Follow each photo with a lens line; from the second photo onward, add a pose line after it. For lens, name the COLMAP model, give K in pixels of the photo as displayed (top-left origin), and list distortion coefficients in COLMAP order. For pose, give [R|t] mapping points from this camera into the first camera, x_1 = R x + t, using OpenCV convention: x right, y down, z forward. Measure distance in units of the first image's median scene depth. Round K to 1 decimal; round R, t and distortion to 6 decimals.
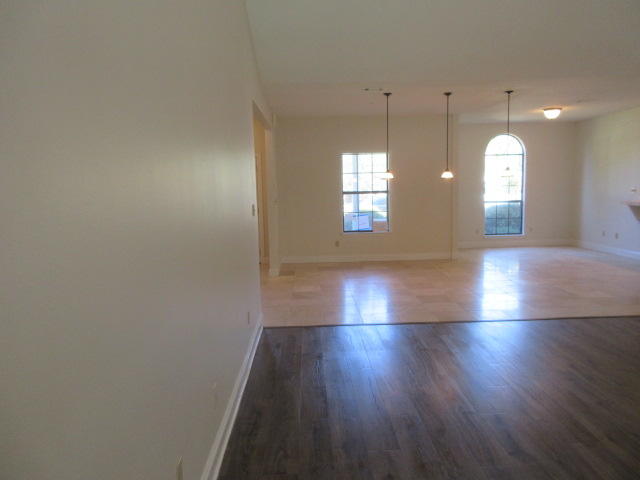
lens RADIAL K [[474.1, 0, 320.0], [0, 474.1, 240.0], [0, 0, 1]] dist [-0.003900, 0.010770]
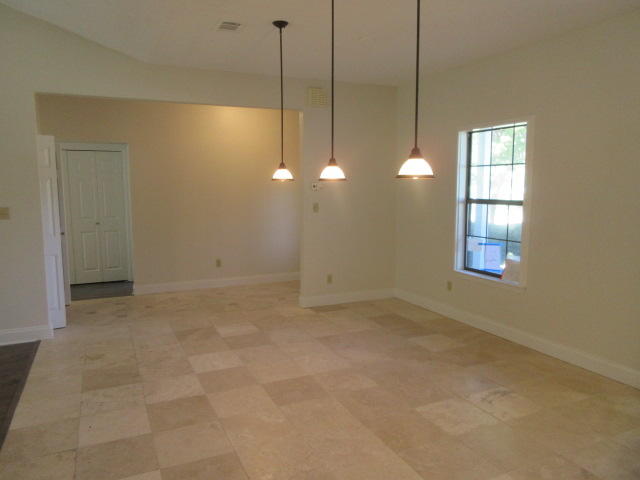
lens RADIAL K [[474.1, 0, 320.0], [0, 474.1, 240.0], [0, 0, 1]] dist [-0.003900, 0.010770]
pose [[0.373046, 0.124592, -0.919409, 0.521944], [-0.125792, 0.988585, 0.082926, -0.078801], [0.919246, 0.084719, 0.384460, 0.625519]]
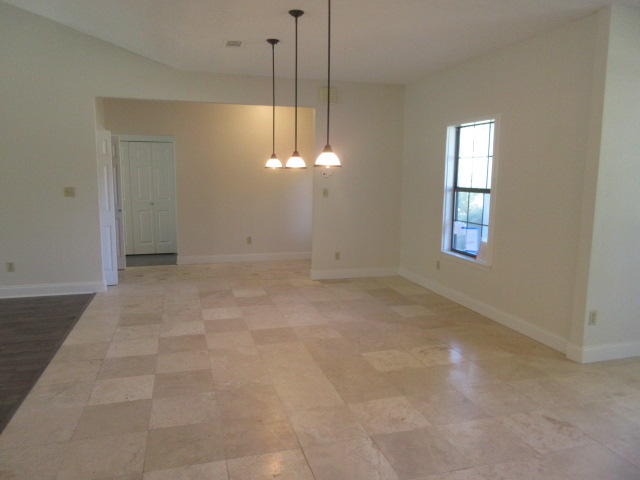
lens RADIAL K [[474.1, 0, 320.0], [0, 474.1, 240.0], [0, 0, 1]] dist [-0.003900, 0.010770]
pose [[0.232119, 0.155561, -0.960168, 0.638020], [-0.142306, 0.981938, 0.124685, -0.086897], [0.962221, 0.107696, 0.250063, 0.679632]]
